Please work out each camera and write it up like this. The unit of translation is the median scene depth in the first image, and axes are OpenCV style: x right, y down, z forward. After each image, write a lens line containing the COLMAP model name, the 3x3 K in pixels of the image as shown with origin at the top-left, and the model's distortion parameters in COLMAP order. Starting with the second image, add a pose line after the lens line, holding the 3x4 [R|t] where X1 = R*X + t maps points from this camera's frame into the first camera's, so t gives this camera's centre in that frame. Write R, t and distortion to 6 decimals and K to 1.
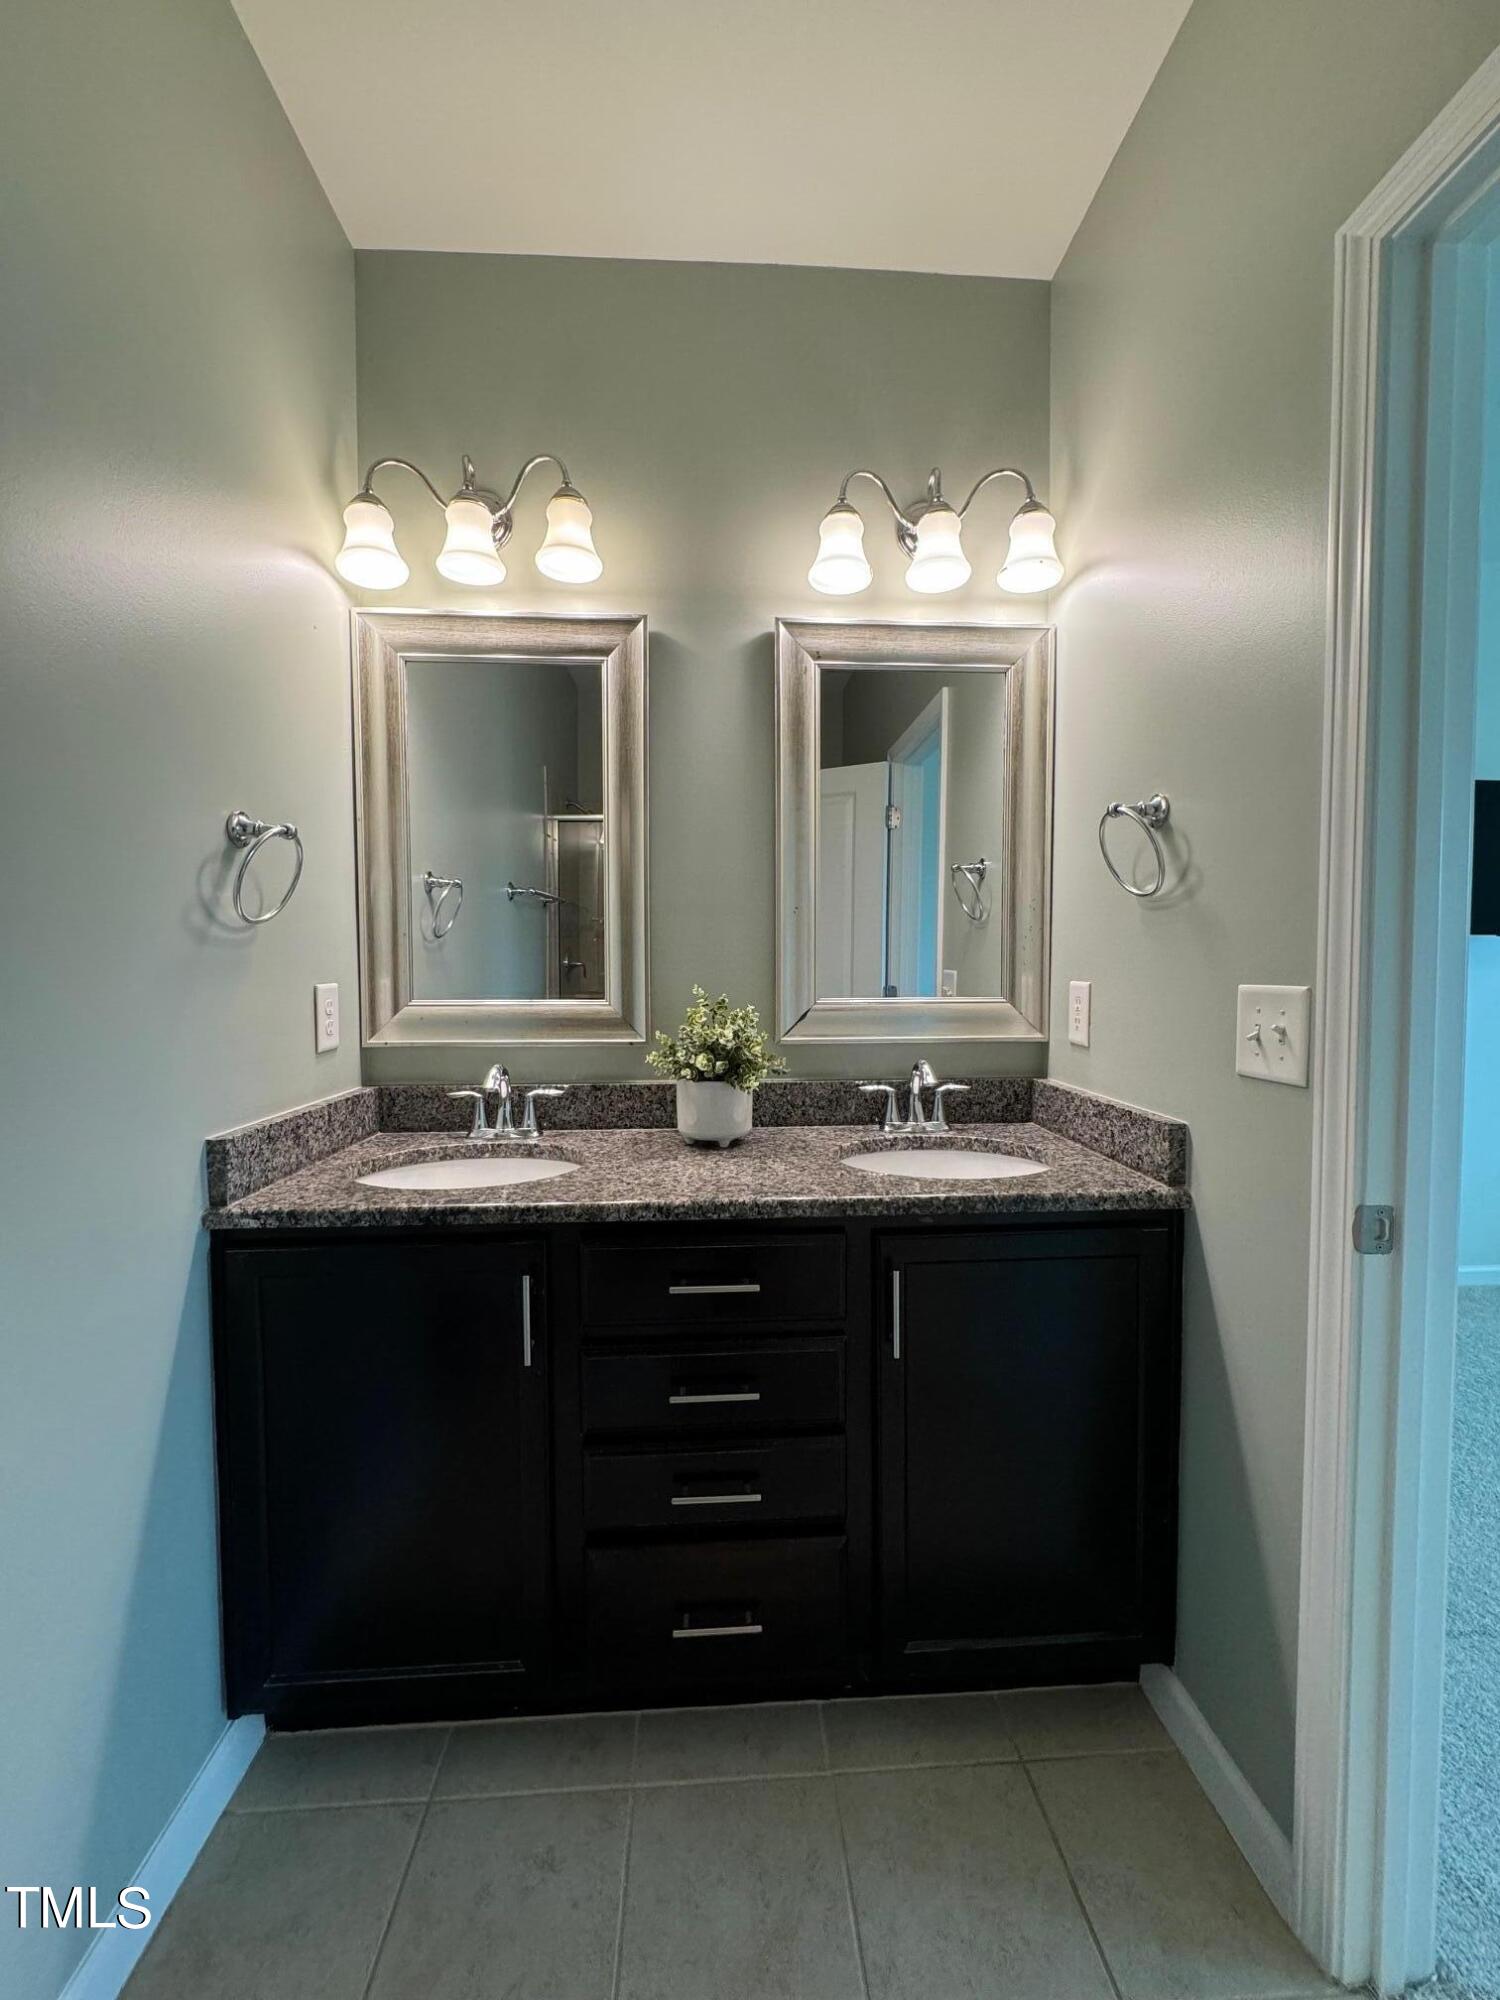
lens RADIAL K [[802.9, 0, 751.3], [0, 802.9, 1000.6], [0, 0, 1]] dist [0.001751, 0.000083]
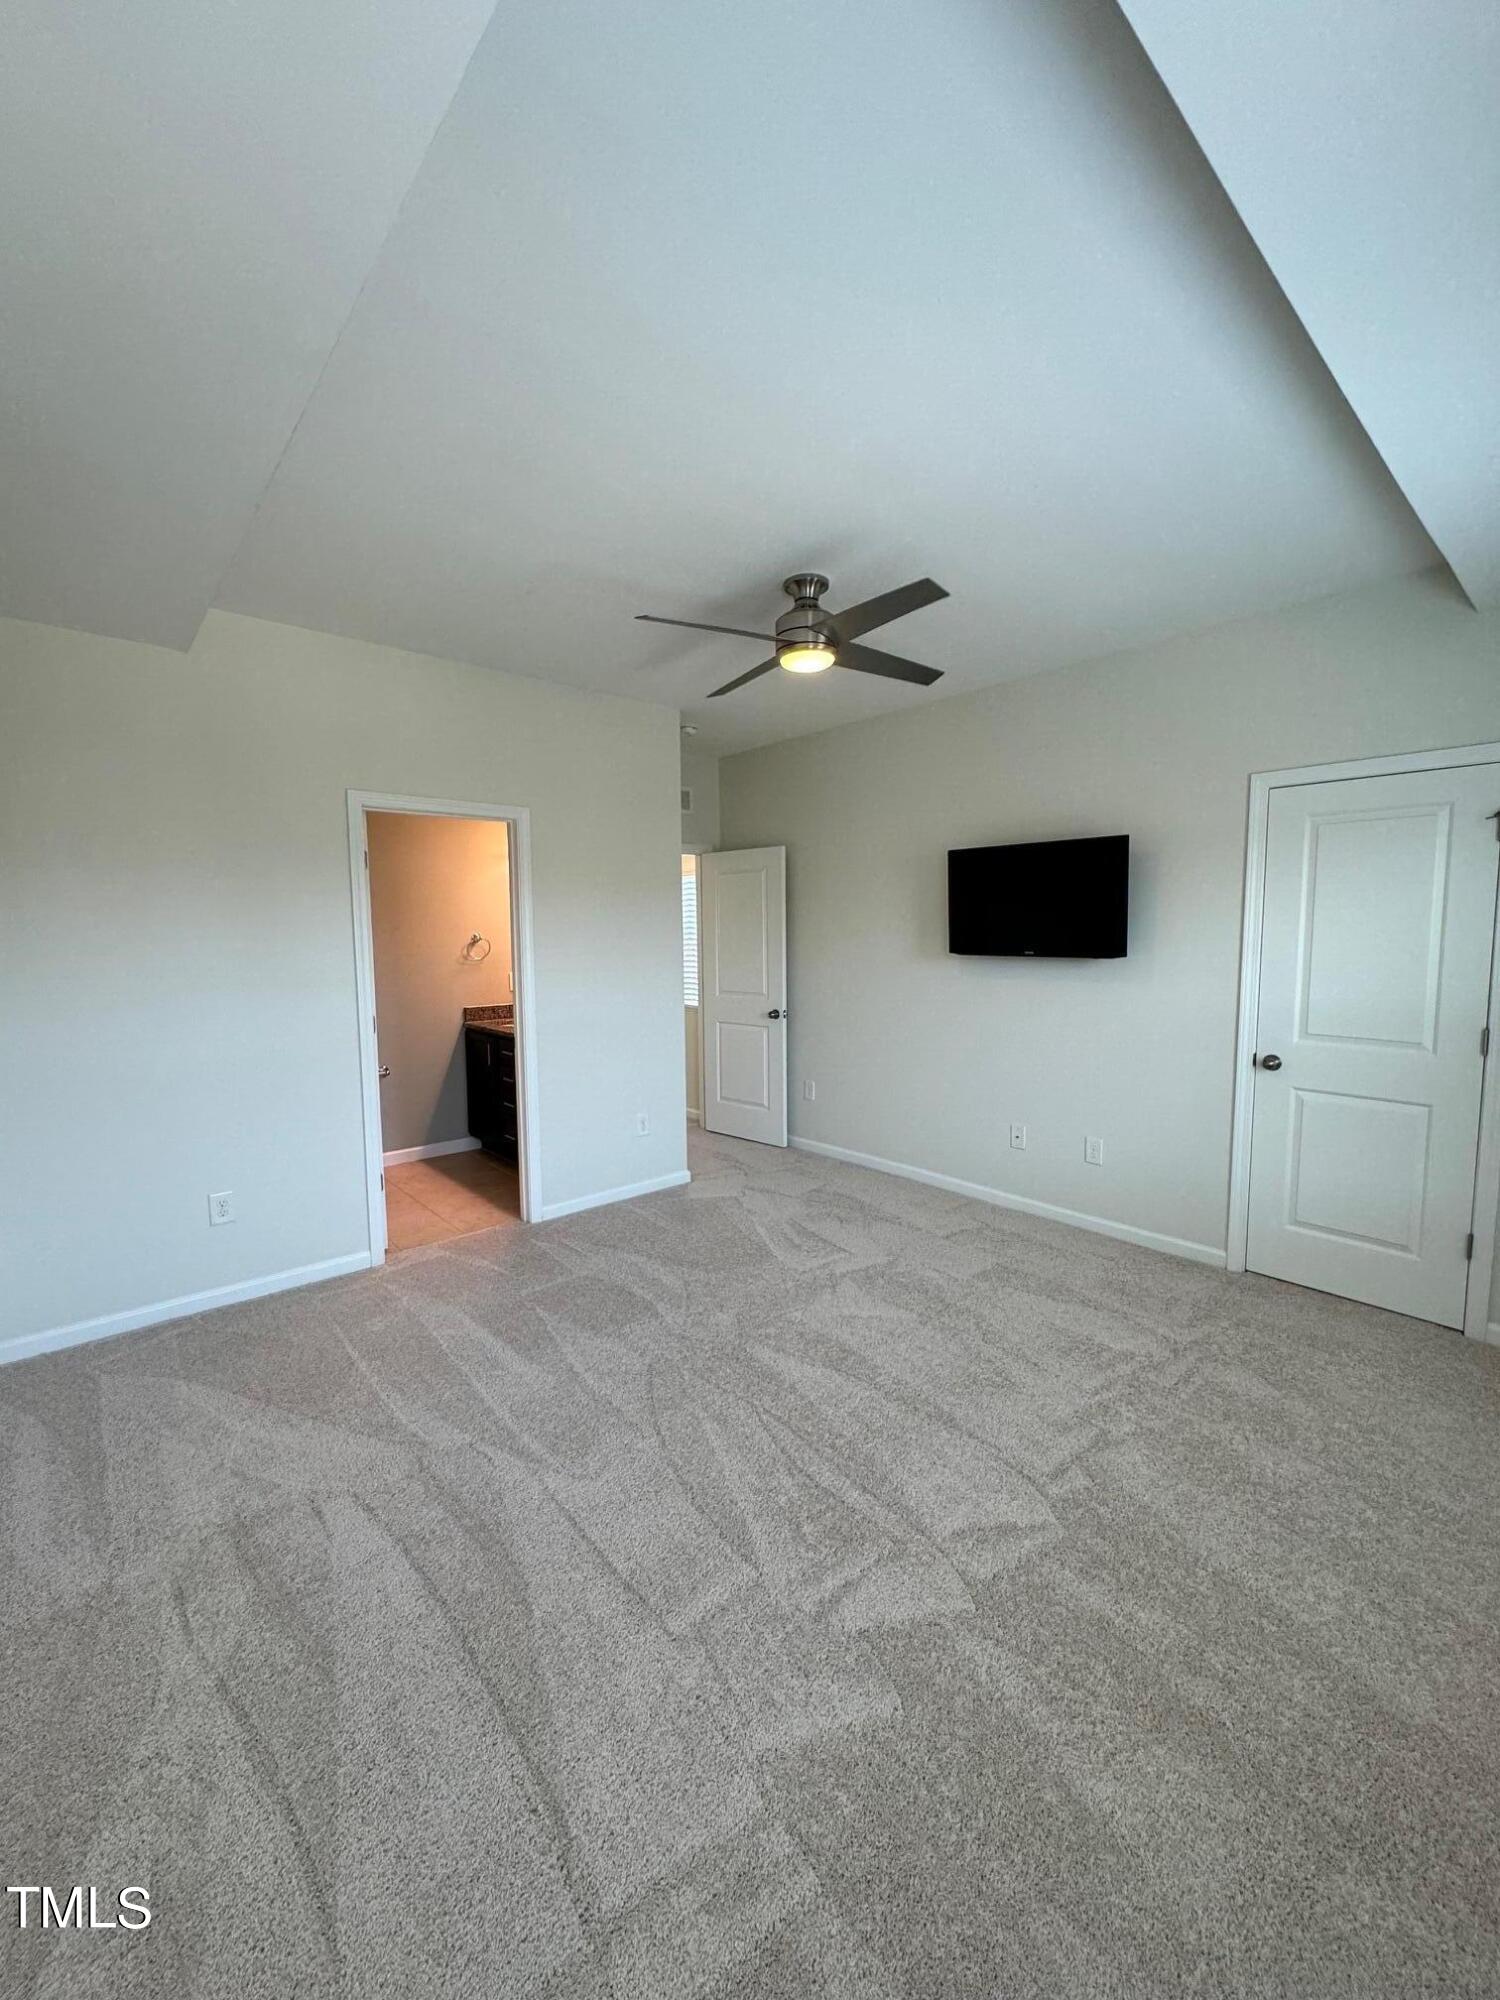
lens RADIAL K [[802.9, 0, 747.9], [0, 802.9, 1005.9], [0, 0, 1]] dist [0.001751, 0.000083]
pose [[0.605424, 0.057963, -0.793789, 3.753333], [-0.016457, 0.998043, 0.060326, -0.136277], [0.795733, -0.023460, 0.605194, -0.477079]]
